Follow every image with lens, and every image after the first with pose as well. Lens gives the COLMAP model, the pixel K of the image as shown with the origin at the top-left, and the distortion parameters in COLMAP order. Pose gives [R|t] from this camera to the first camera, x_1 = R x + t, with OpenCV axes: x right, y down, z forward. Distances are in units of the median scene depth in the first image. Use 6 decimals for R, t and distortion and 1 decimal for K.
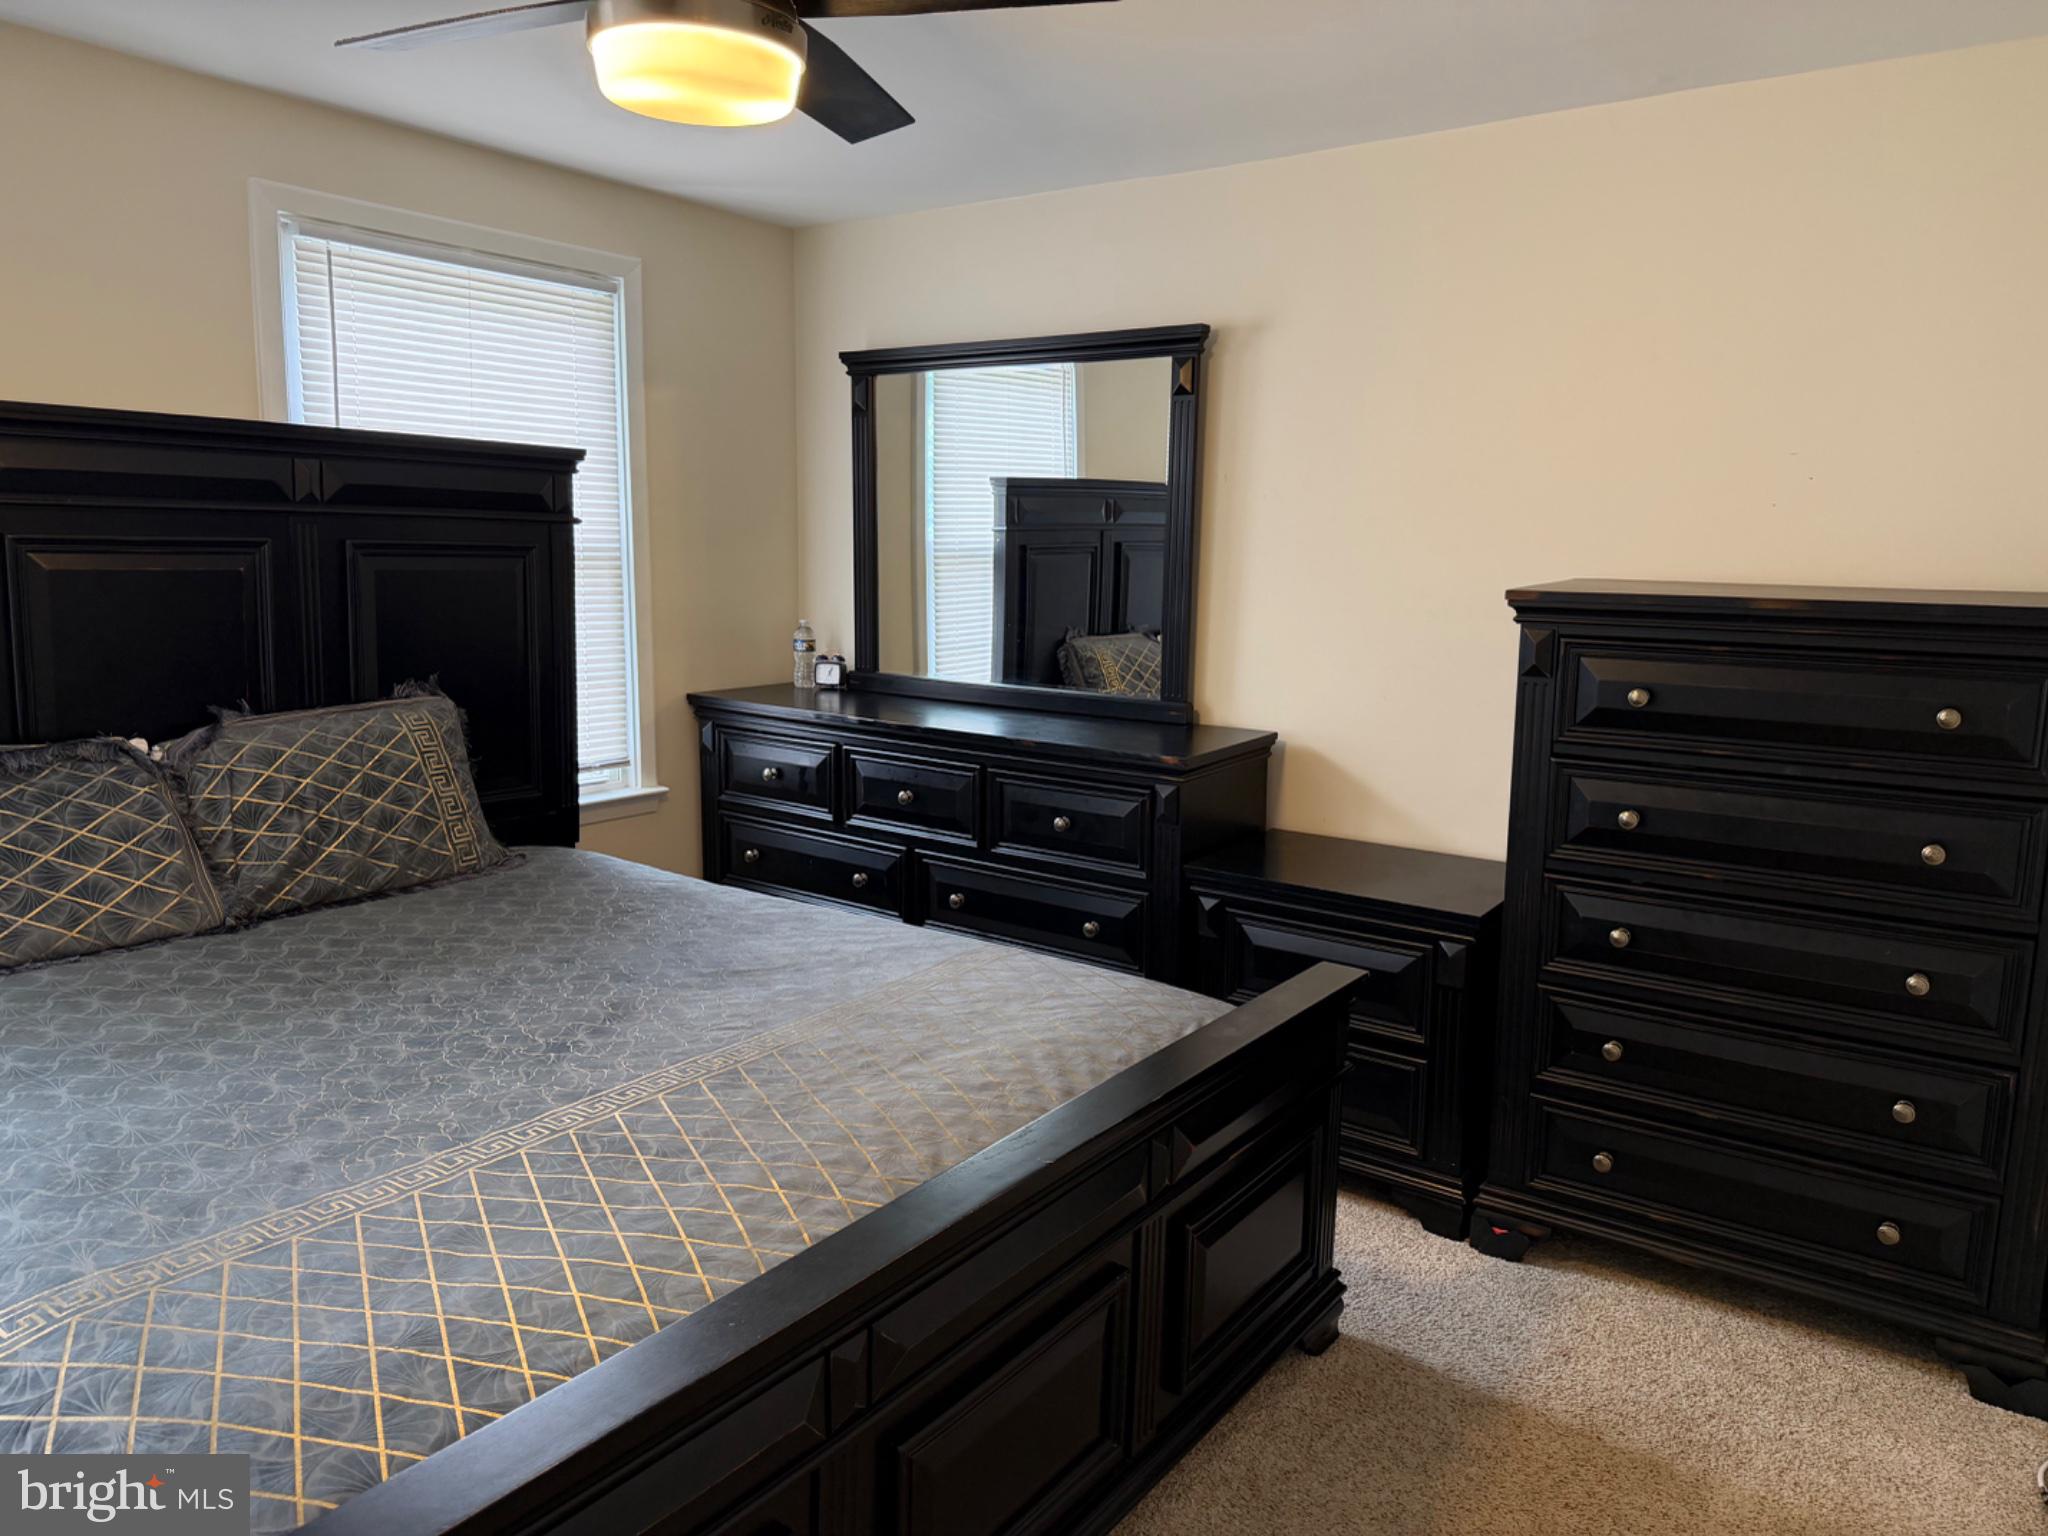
lens RADIAL K [[1466.8, 0, 1033.3], [0, 1466.8, 768.5], [0, 0, 1]] dist [0.058540, -0.070820]
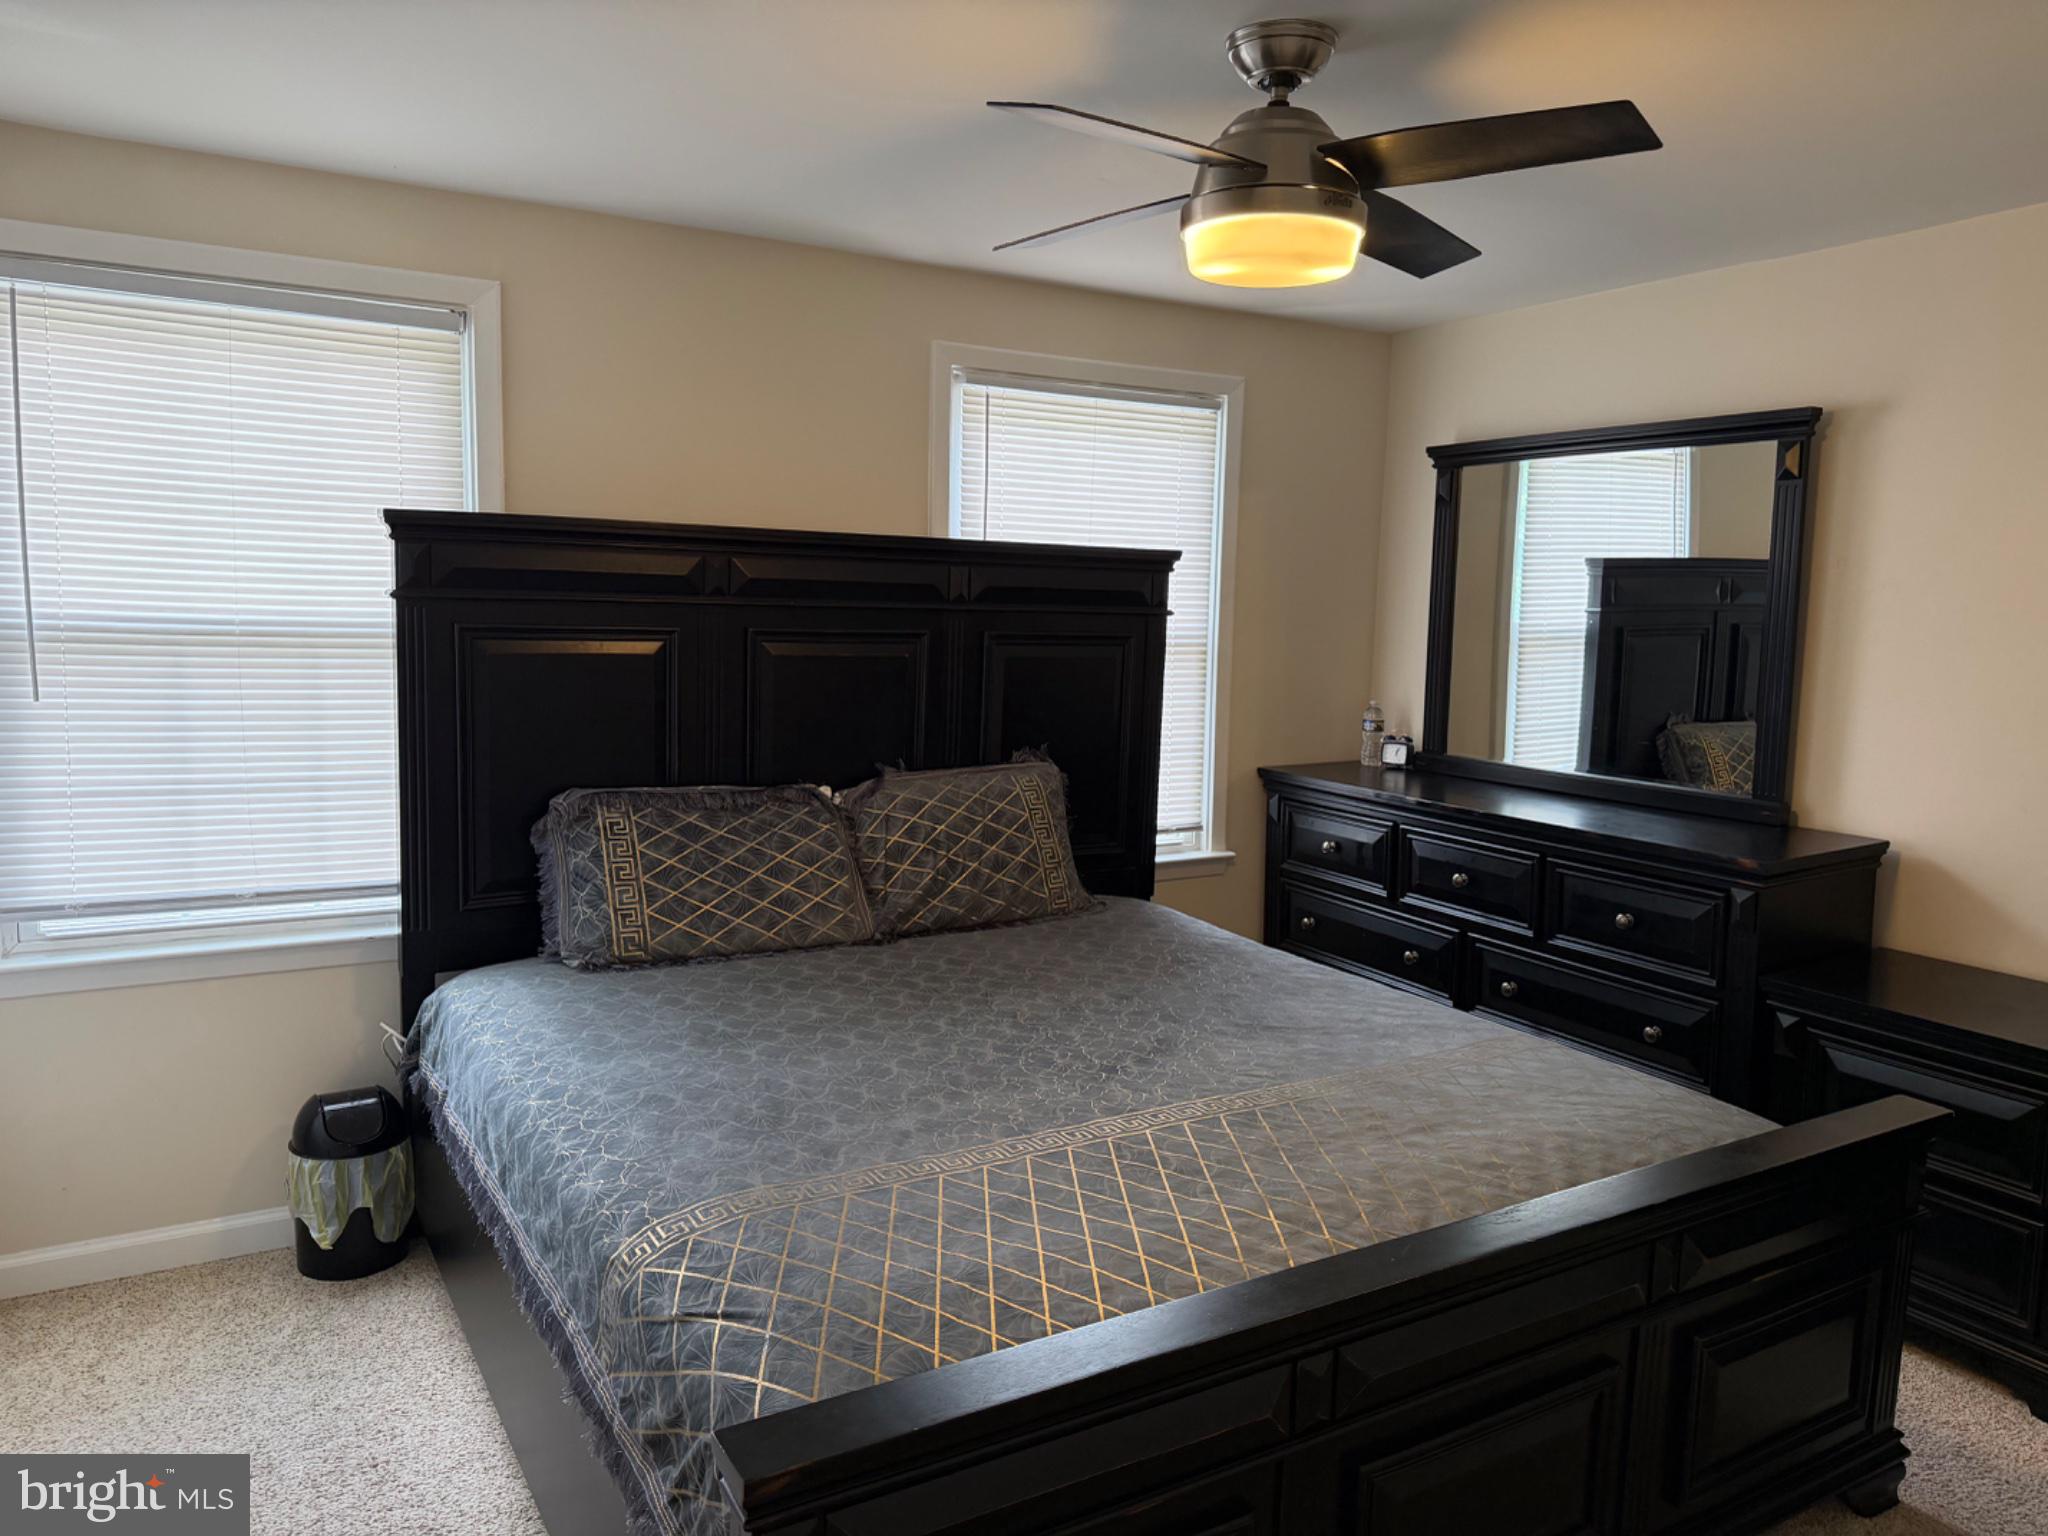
lens RADIAL K [[1466.8, 0, 1010.5], [0, 1466.8, 760.9], [0, 0, 1]] dist [0.058540, -0.070820]
pose [[0.910690, 0.045760, -0.410547, 0.059067], [-0.066148, 0.997175, -0.035585, -0.007435], [0.407759, 0.059564, 0.911145, -0.085651]]
